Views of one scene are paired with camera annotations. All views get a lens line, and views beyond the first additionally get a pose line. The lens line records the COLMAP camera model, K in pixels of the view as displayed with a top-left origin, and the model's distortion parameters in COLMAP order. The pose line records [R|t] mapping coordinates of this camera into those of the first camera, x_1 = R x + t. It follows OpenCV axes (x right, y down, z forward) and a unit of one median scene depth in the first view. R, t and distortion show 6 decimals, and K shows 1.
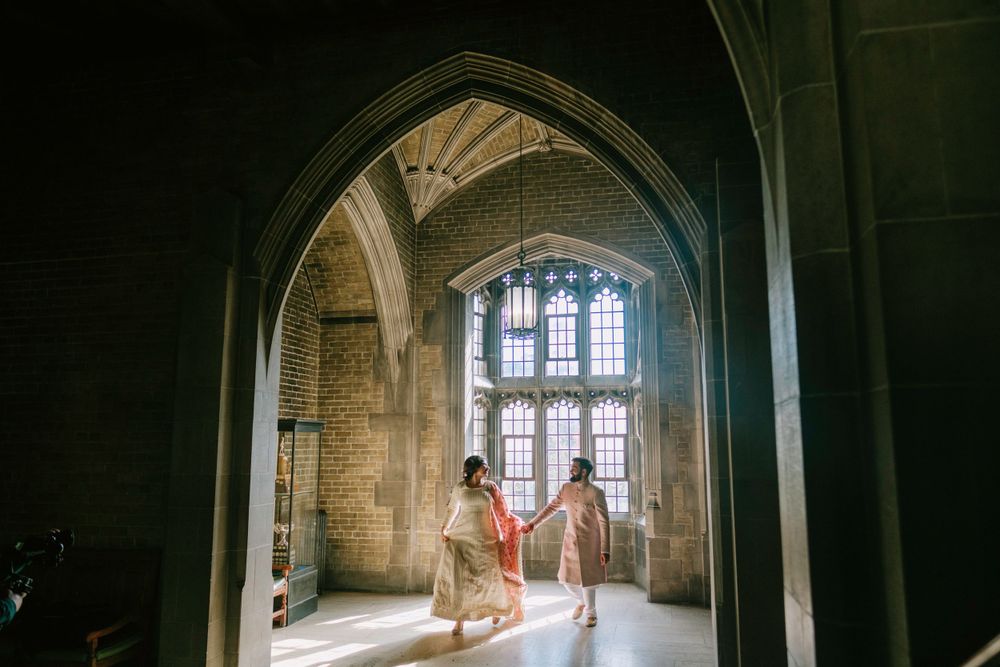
lens RADIAL K [[740.4, 0, 500.0], [0, 740.4, 333.5], [0, 0, 1]] dist [-0.007984, -0.002710]
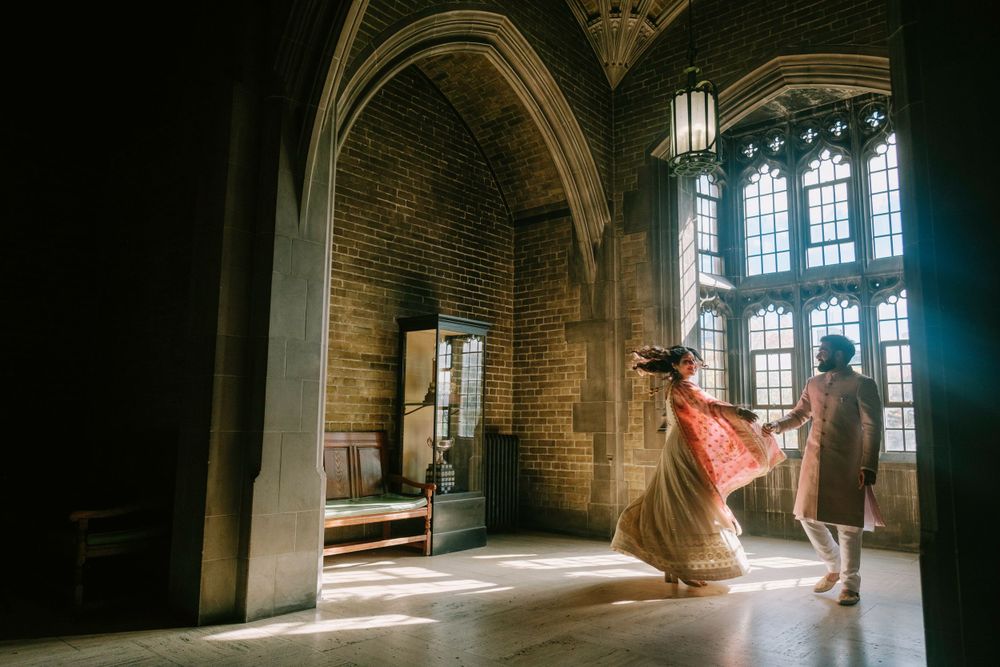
lens RADIAL K [[704.4, 0, 500.0], [0, 704.4, 333.5], [0, 0, 1]] dist [-0.014055, 0.001561]
pose [[0.877878, -0.053812, -0.475851, 0.135644], [0.060006, 0.998196, -0.002178, 0.116767], [0.475110, -0.026642, 0.879523, 0.264031]]
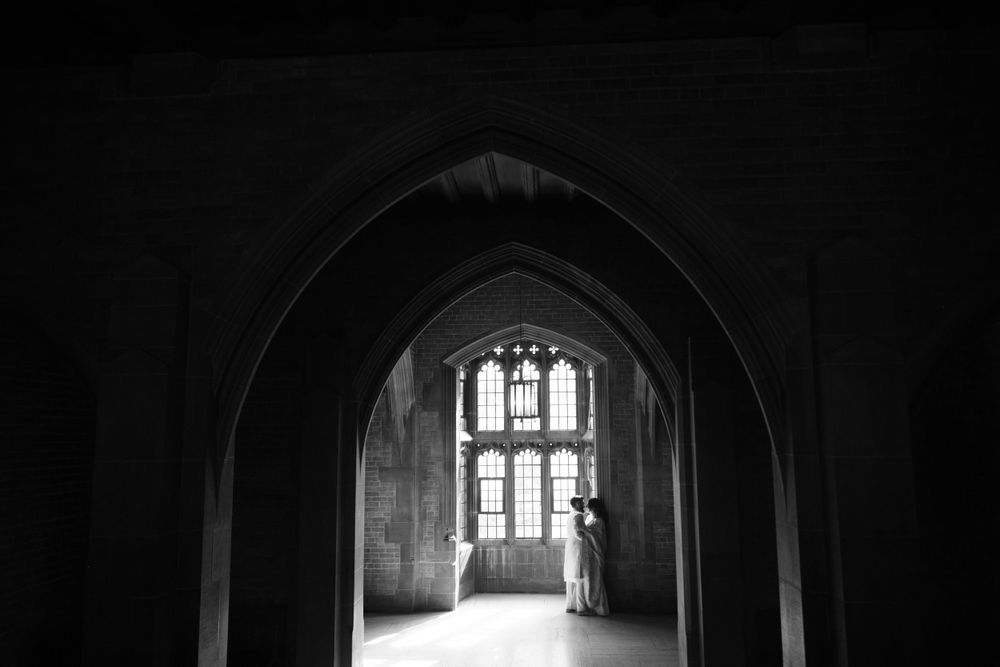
lens RADIAL K [[704.4, 0, 500.0], [0, 704.4, 333.5], [0, 0, 1]] dist [-0.014055, 0.001561]
pose [[0.988287, 0.013527, 0.152008, -0.158821], [-0.015605, 0.999800, 0.012486, -0.132038], [-0.151809, -0.014712, 0.988300, -0.186016]]
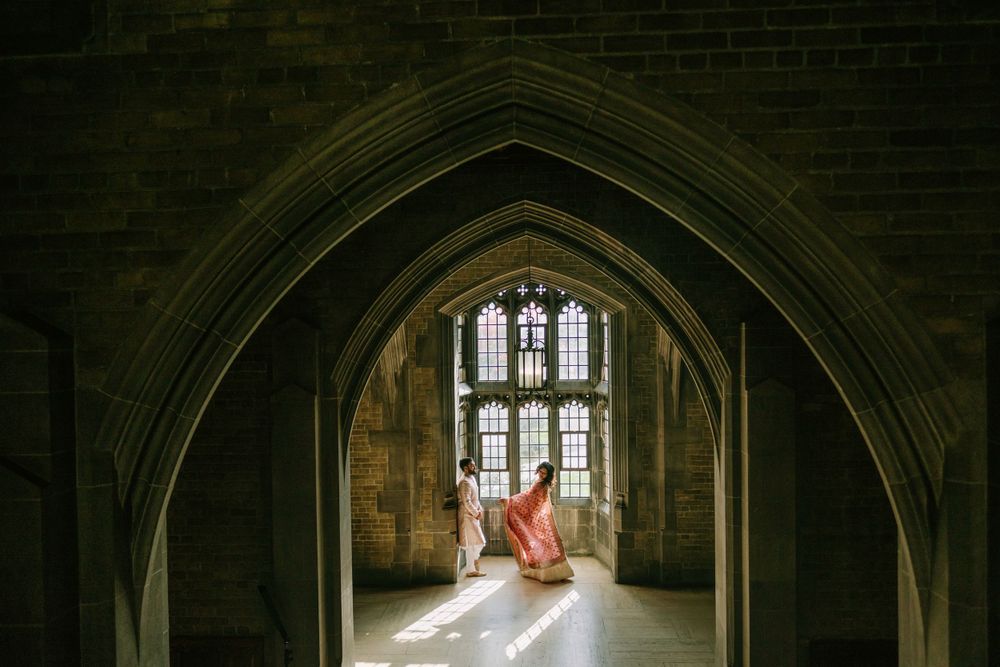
lens RADIAL K [[719.8, 0, 504.1], [0, 719.8, 325.7], [0, 0, 1]] dist [-0.011994, -0.003430]
pose [[0.985926, -0.015252, 0.166483, -0.153827], [-0.010973, 0.987779, 0.155474, -0.213051], [-0.166820, -0.155113, 0.973710, -0.048929]]
